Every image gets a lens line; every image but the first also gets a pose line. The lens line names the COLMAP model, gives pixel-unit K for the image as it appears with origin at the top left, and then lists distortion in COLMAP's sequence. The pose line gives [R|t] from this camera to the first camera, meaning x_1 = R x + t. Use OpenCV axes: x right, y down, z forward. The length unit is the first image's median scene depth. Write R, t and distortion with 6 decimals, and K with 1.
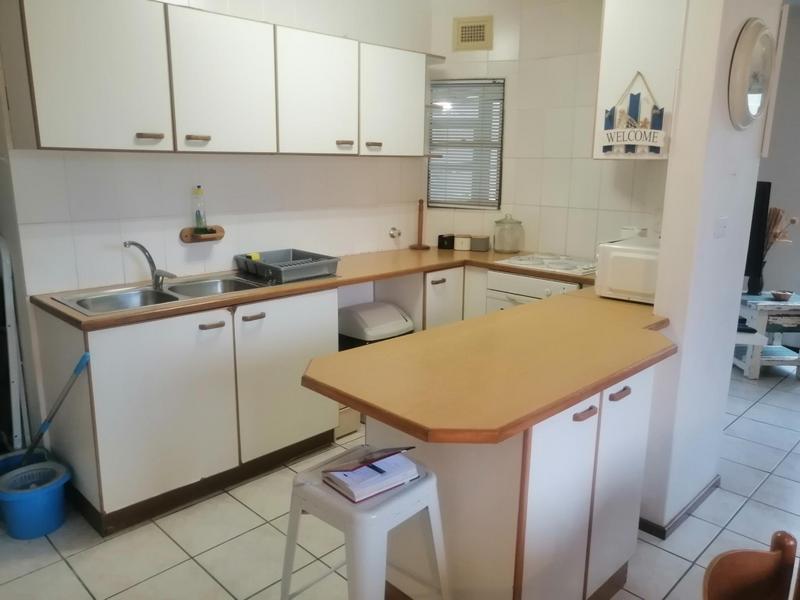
lens RADIAL K [[623.0, 0, 397.7], [0, 623.0, 298.0], [0, 0, 1]] dist [-0.014911, 0.044950]
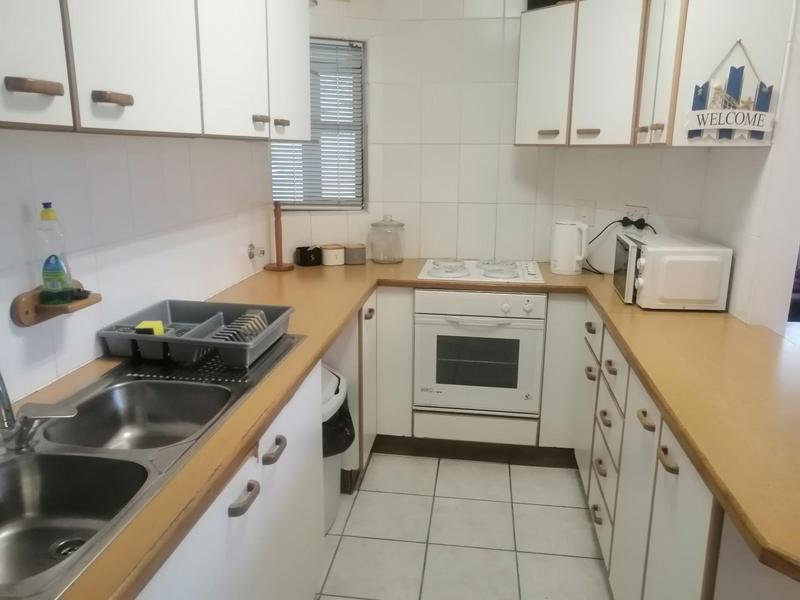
lens RADIAL K [[623.0, 0, 397.7], [0, 623.0, 298.0], [0, 0, 1]] dist [-0.014911, 0.044950]
pose [[0.795318, -0.143822, 0.588884, -0.400232], [0.130064, 0.989309, 0.065959, -0.106800], [-0.592074, 0.024134, 0.805522, 0.470862]]
